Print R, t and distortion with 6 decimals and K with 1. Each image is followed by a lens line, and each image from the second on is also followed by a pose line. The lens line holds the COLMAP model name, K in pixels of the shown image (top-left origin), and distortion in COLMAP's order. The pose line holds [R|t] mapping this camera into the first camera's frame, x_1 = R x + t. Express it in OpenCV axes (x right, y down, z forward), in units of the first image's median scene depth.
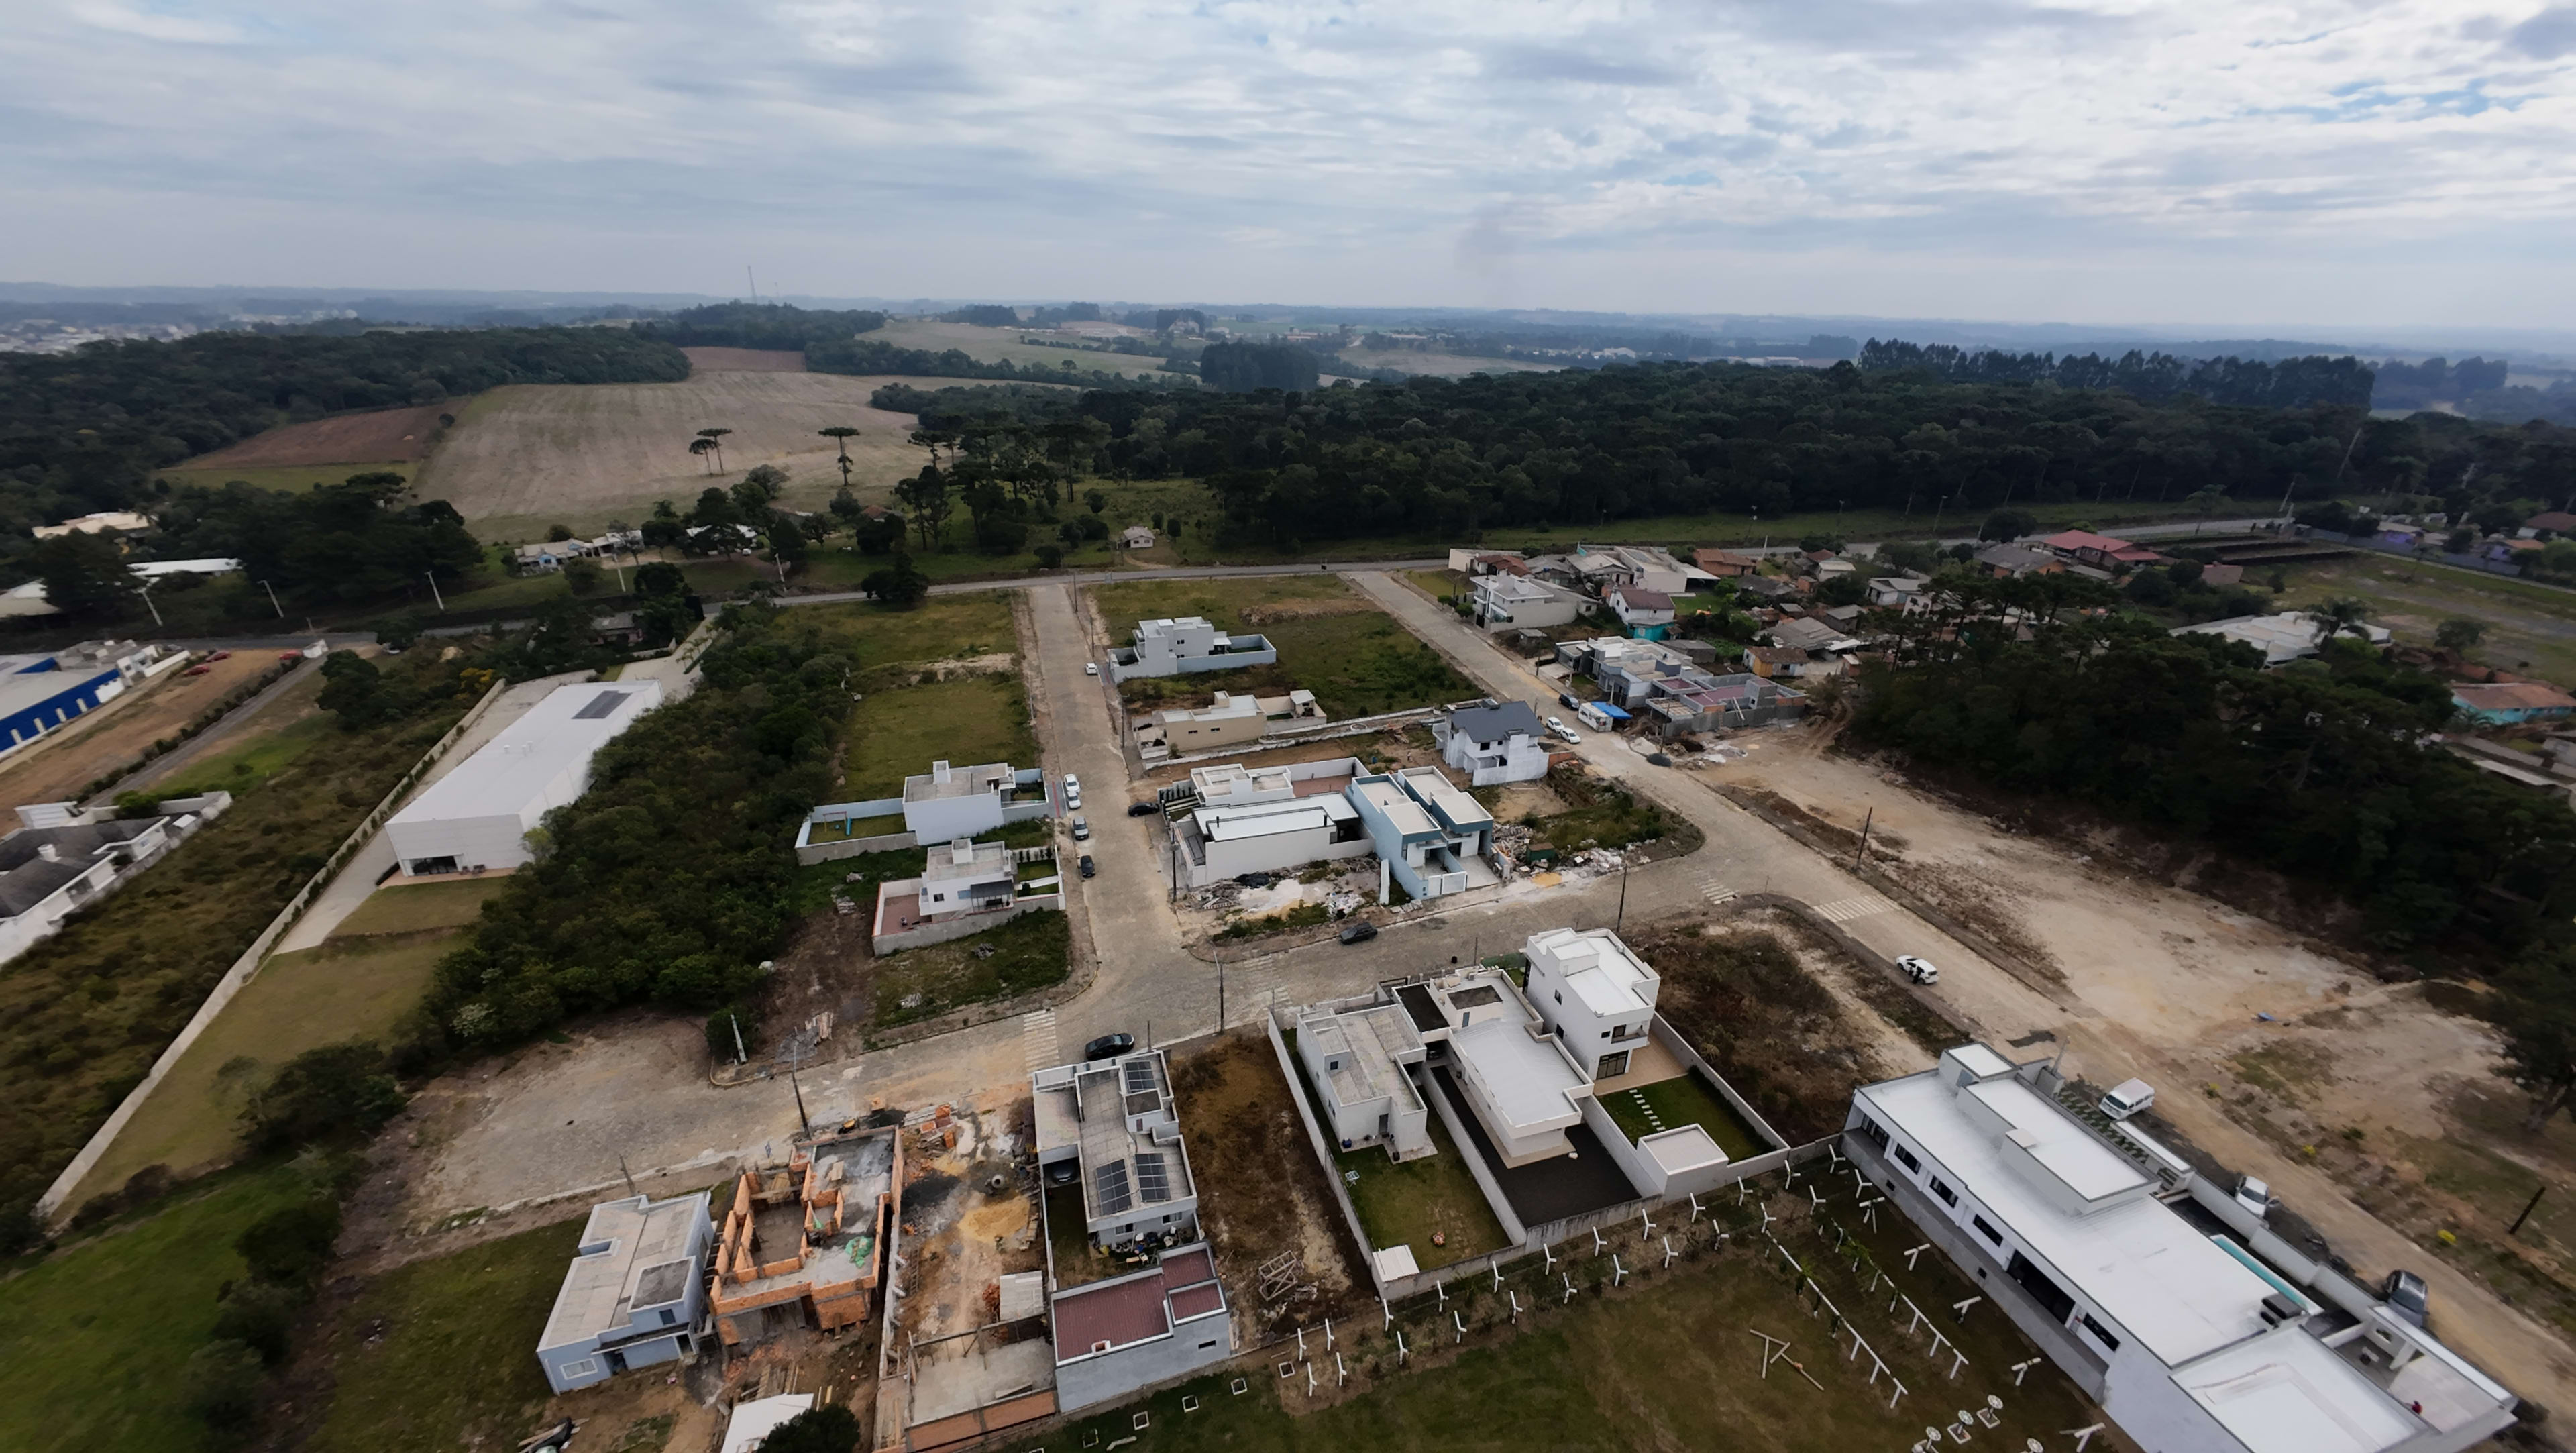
lens RADIAL K [[984.9, 0, 1292.9], [0, 984.9, 730.5], [0, 0, 1]] dist [0.000959, -0.001737]
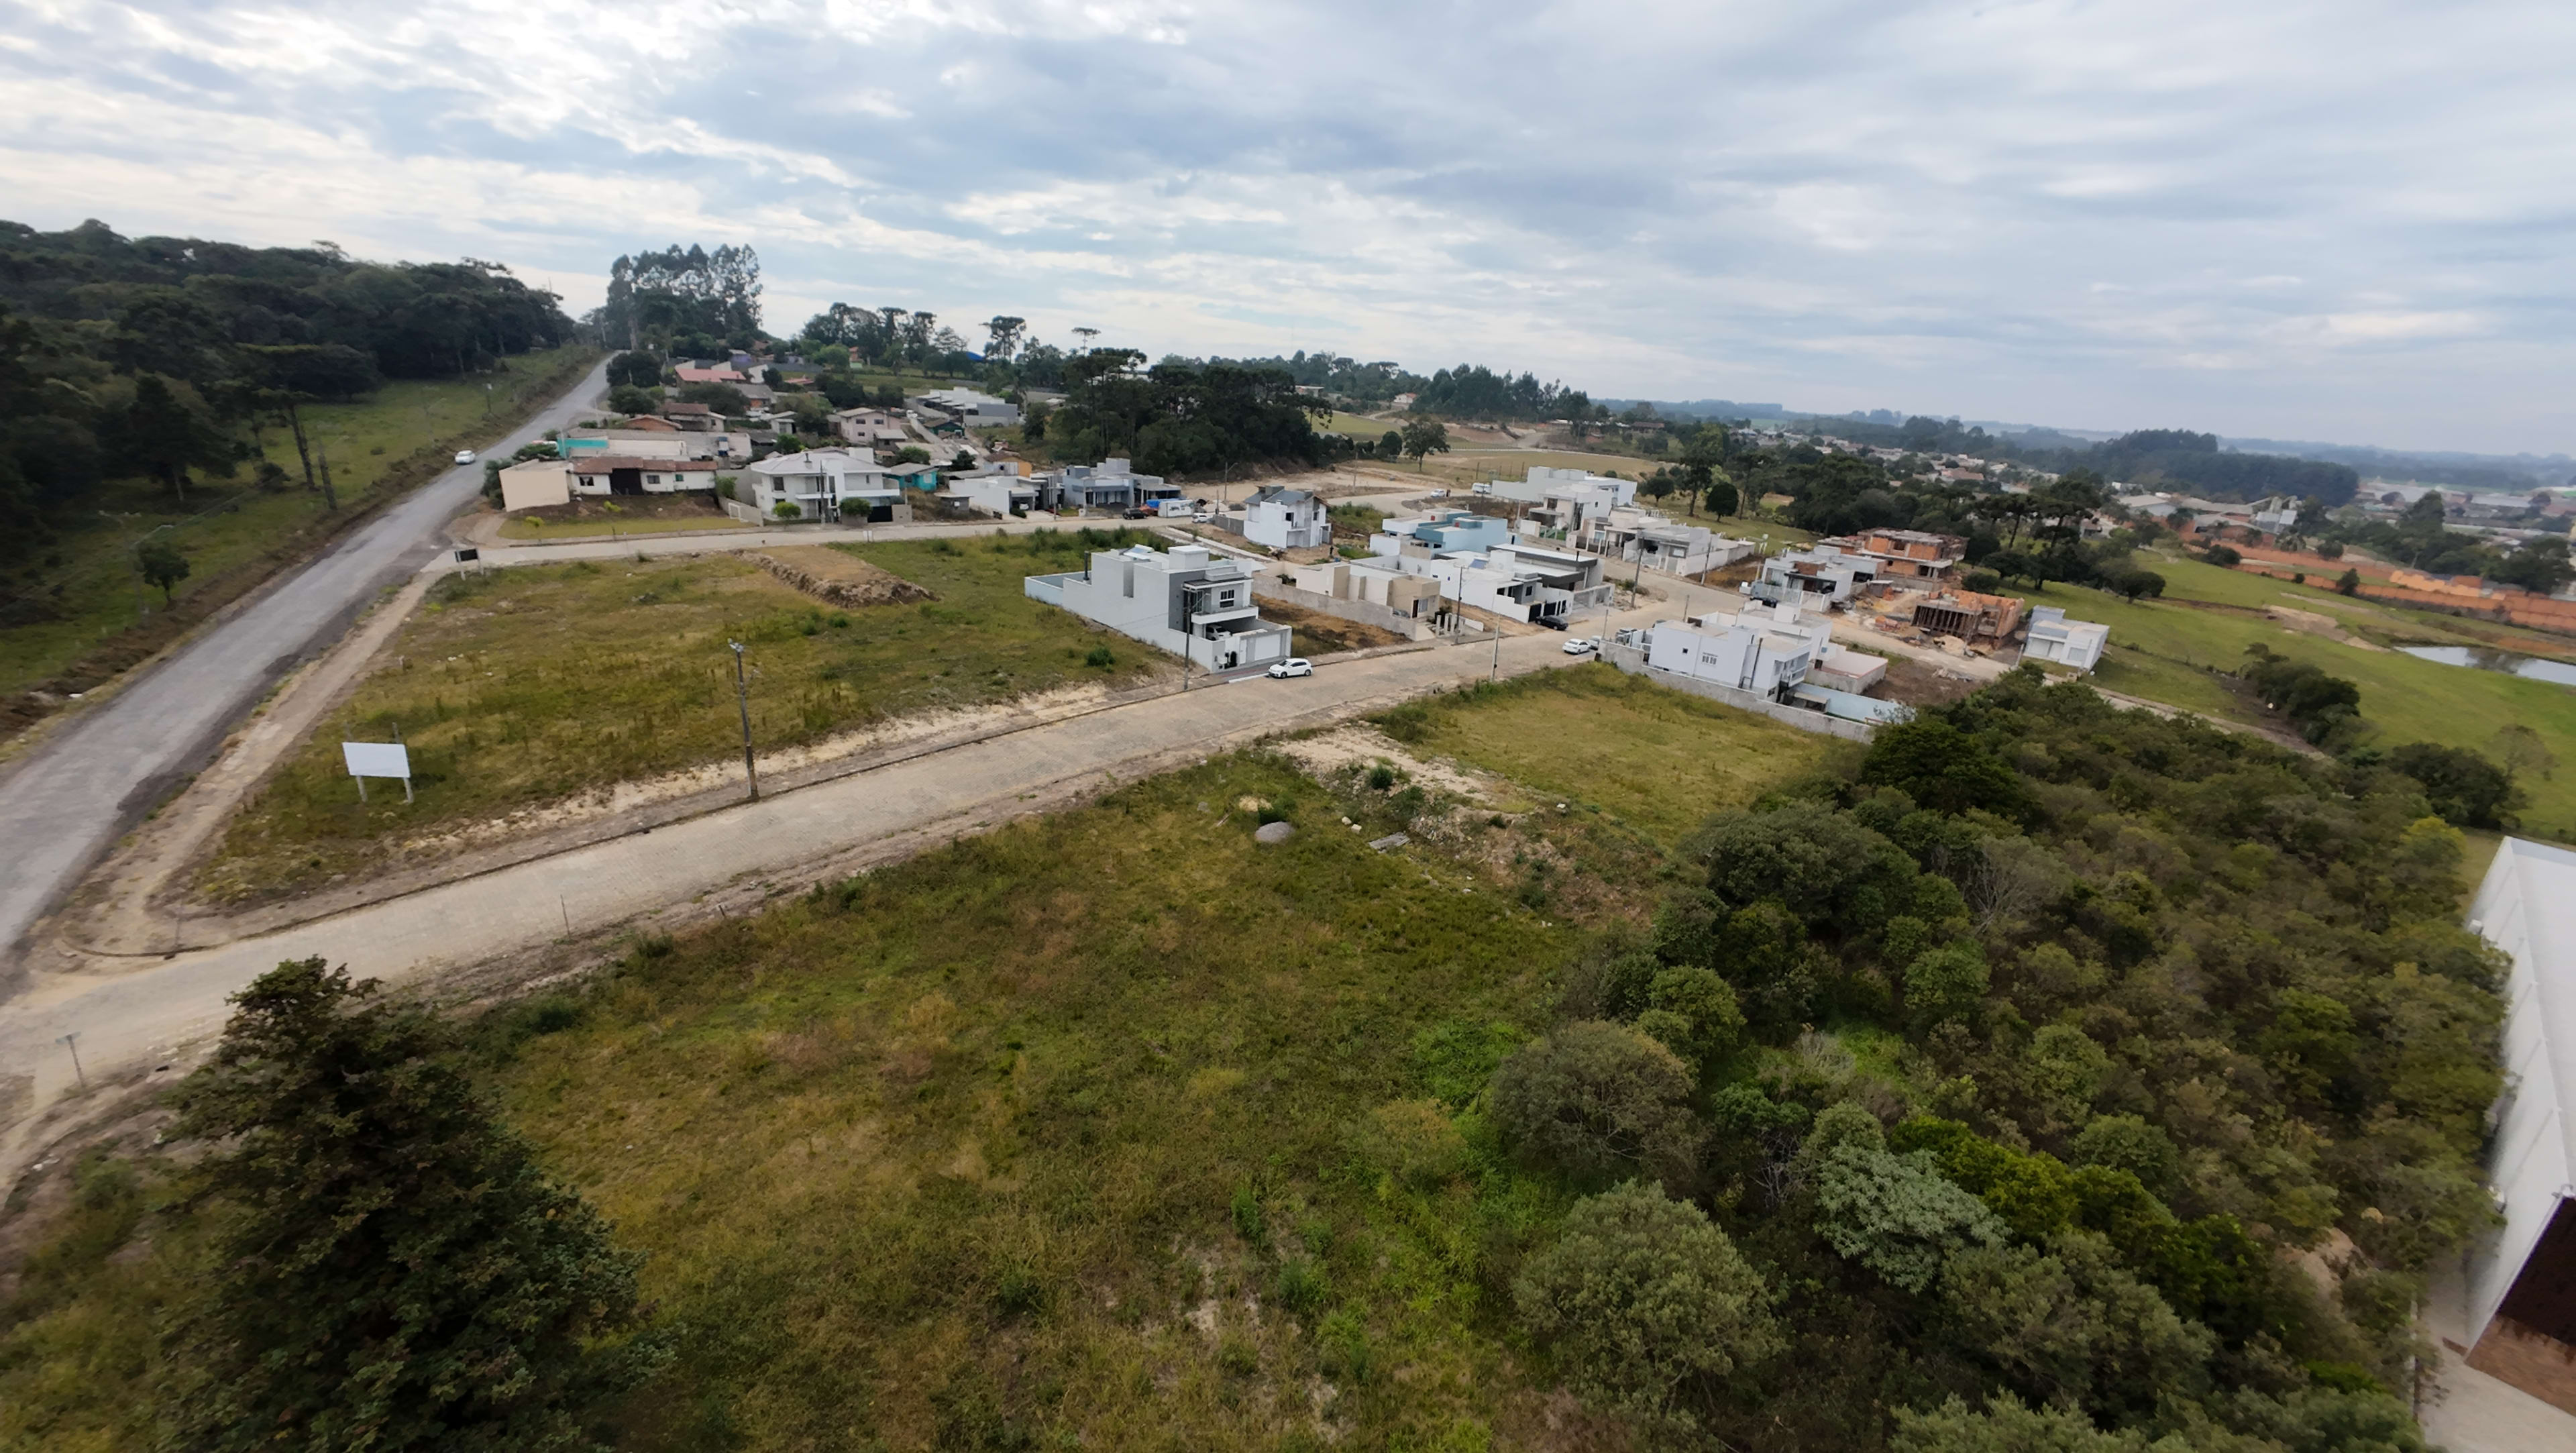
lens RADIAL K [[984.9, 0, 1292.9], [0, 984.9, 730.5], [0, 0, 1]] dist [0.000959, -0.001737]
pose [[-0.487019, -0.330304, 0.808524, -0.892395], [0.285499, 0.814667, 0.504785, -0.407257], [-0.825411, 0.476673, -0.302457, 1.681383]]
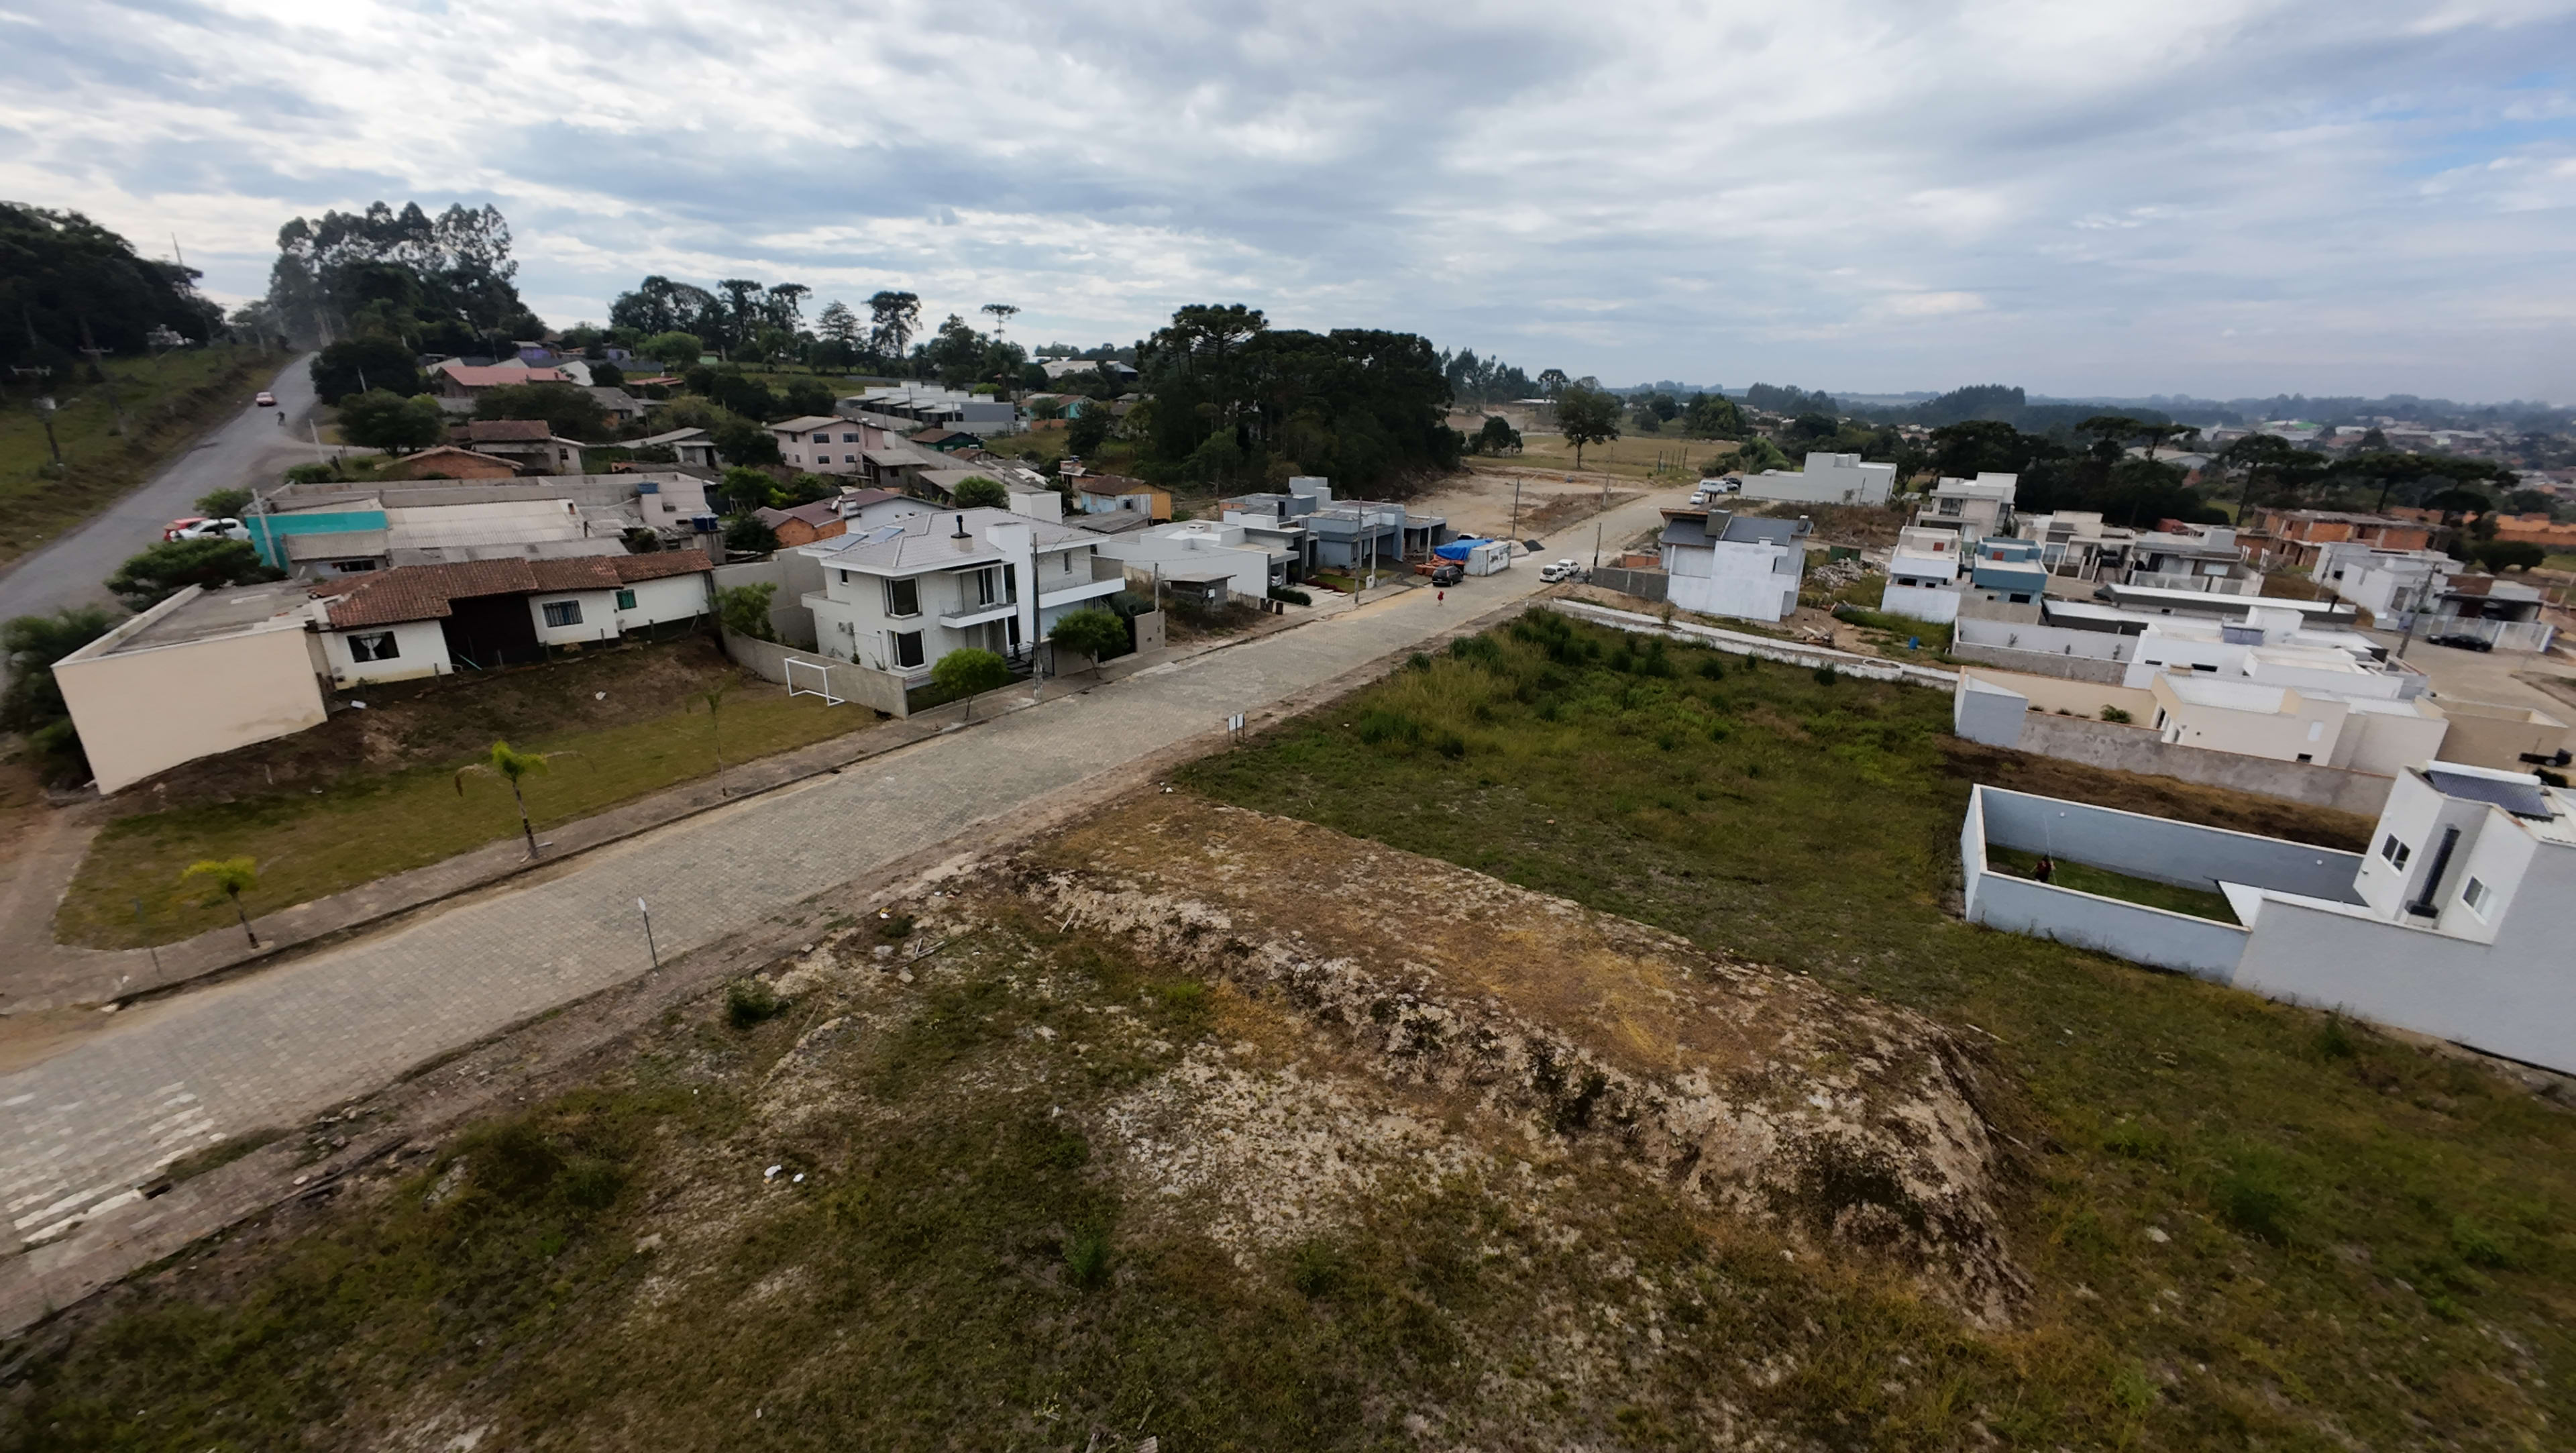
lens RADIAL K [[984.9, 0, 1292.9], [0, 984.9, 730.5], [0, 0, 1]] dist [0.000959, -0.001737]
pose [[-0.653363, -0.274910, 0.705366, -0.107457], [0.274515, 0.782288, 0.559166, -0.393846], [-0.705520, 0.558972, -0.435651, 1.790520]]
